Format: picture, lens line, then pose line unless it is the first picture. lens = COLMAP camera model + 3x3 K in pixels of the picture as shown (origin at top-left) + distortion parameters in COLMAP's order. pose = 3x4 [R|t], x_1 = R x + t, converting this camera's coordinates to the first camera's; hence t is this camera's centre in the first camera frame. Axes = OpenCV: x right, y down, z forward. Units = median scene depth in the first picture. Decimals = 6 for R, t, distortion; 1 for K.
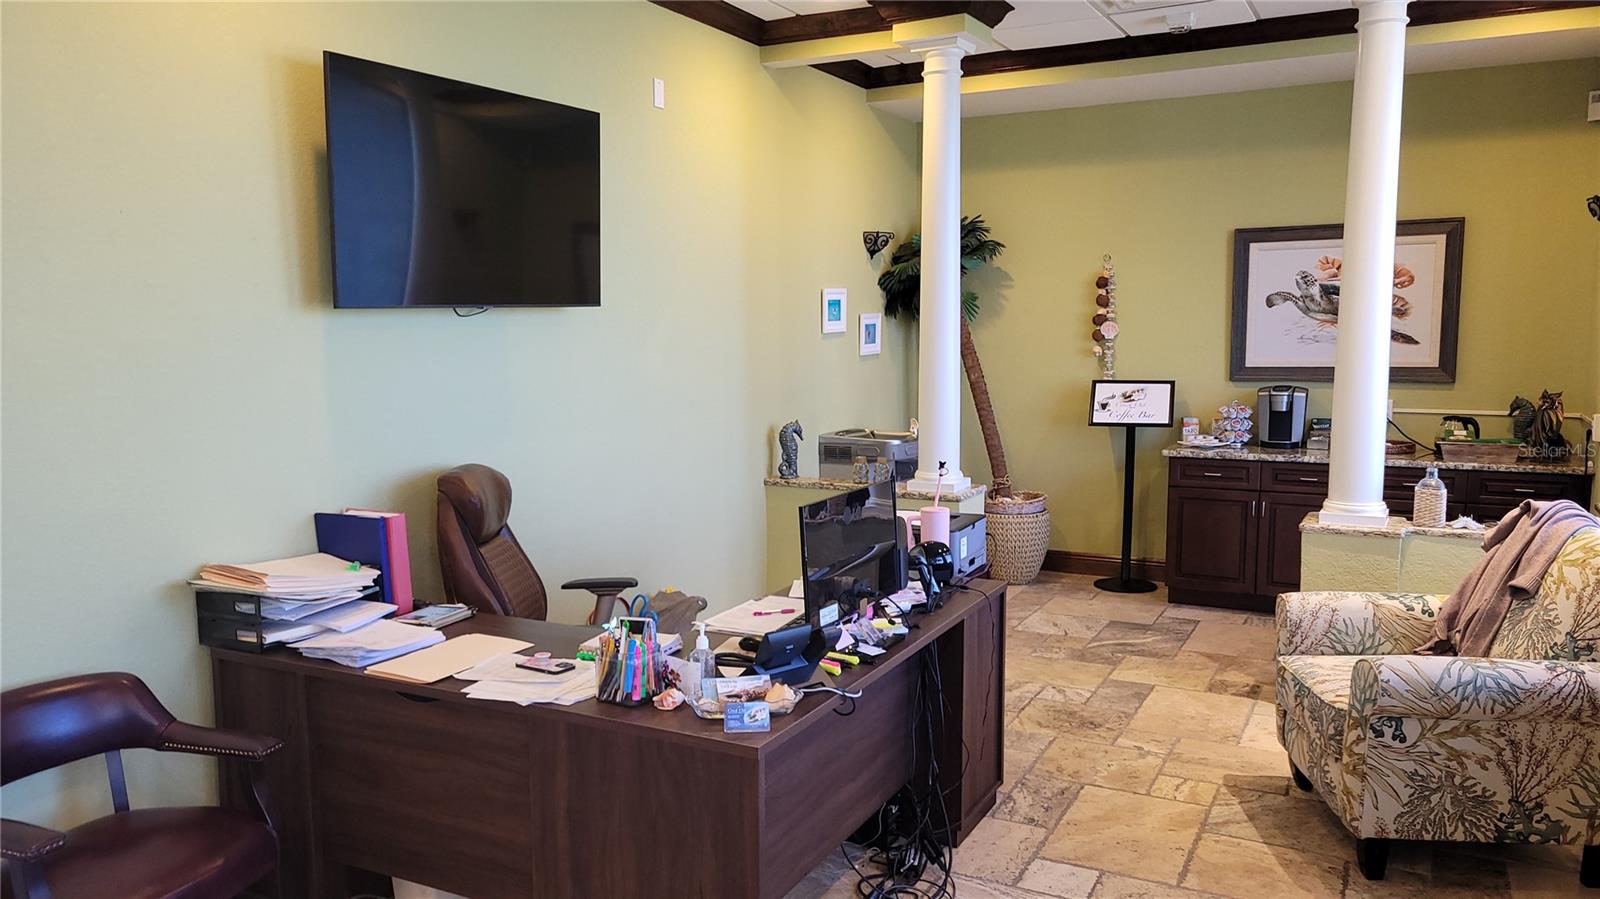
lens RADIAL K [[1194.2, 0, 800.5], [0, 1194.2, 447.7], [0, 0, 1]] dist [0.052242, -0.021782]
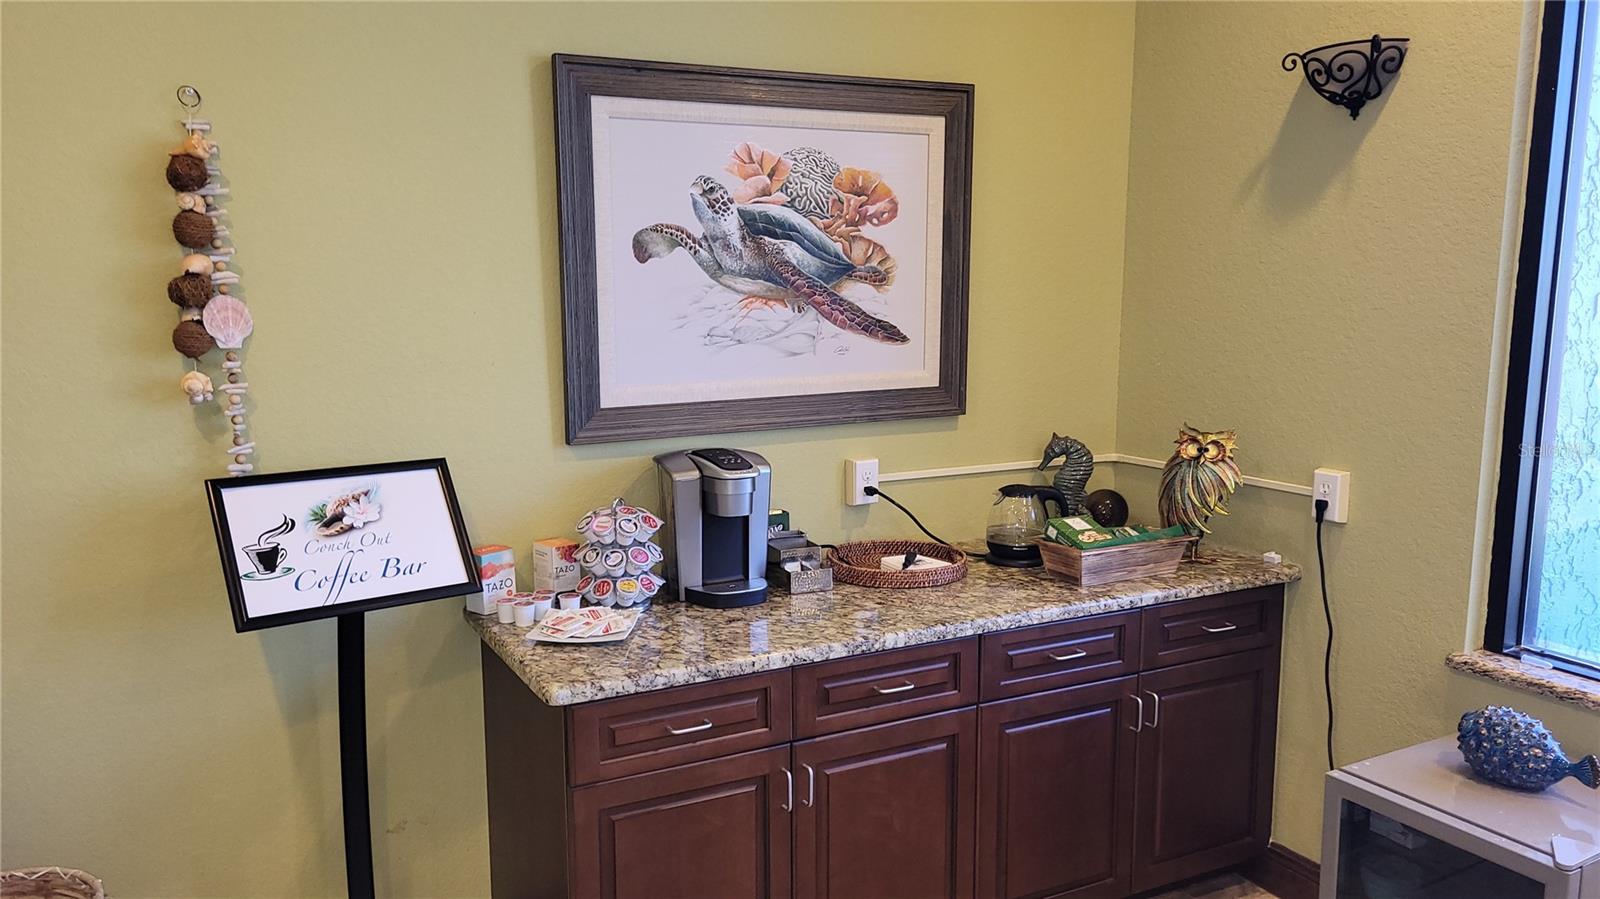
lens RADIAL K [[1194.2, 0, 769.7], [0, 1194.2, 470.4], [0, 0, 1]] dist [0.052242, -0.021782]
pose [[0.577874, -0.122300, 0.806911, 0.075354], [0.090023, 0.992227, 0.085918, -0.076872], [-0.811146, 0.022991, 0.584392, 0.726095]]
